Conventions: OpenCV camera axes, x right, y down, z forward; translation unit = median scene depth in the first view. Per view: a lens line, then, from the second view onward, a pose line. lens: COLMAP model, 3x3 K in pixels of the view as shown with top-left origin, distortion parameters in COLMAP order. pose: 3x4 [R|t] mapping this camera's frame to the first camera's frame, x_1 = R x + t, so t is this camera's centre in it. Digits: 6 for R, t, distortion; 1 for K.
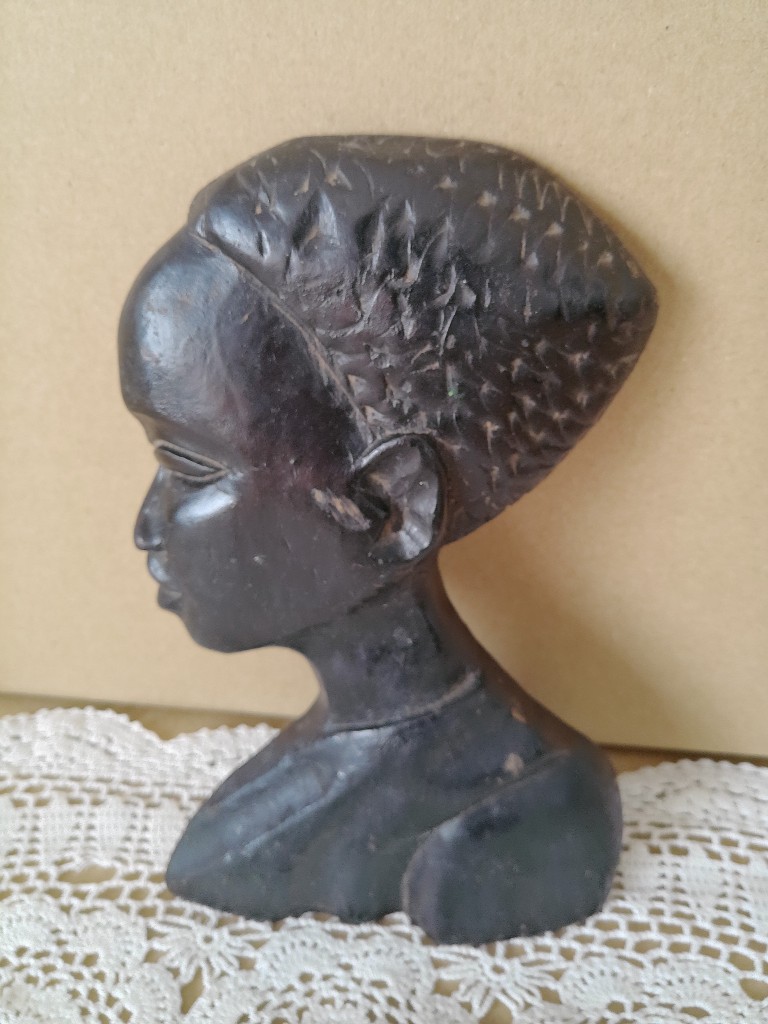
lens RADIAL K [[774.5, 0, 381.6], [0, 774.5, 509.4], [0, 0, 1]] dist [-0.039946, 0.031375]
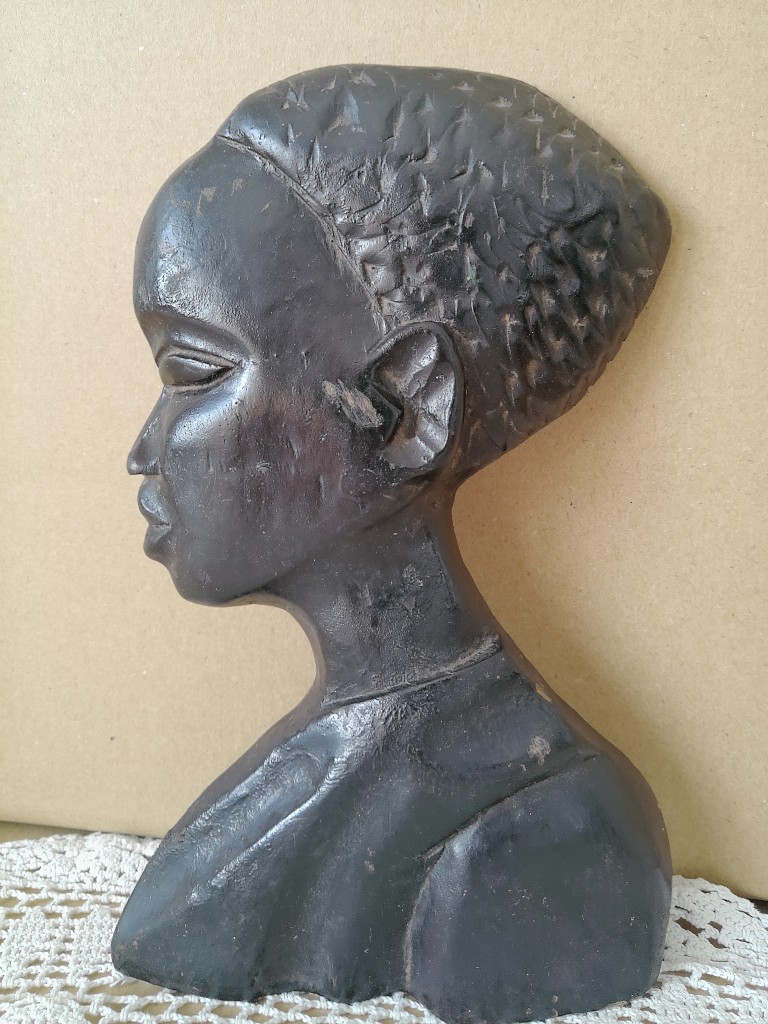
lens RADIAL K [[774.5, 0, 381.6], [0, 774.5, 509.4], [0, 0, 1]] dist [-0.039946, 0.031375]
pose [[0.999634, 0.026702, -0.004230, -0.009298], [-0.026799, 0.958082, -0.285238, 0.403711], [-0.003564, 0.285248, 0.958447, 0.135723]]
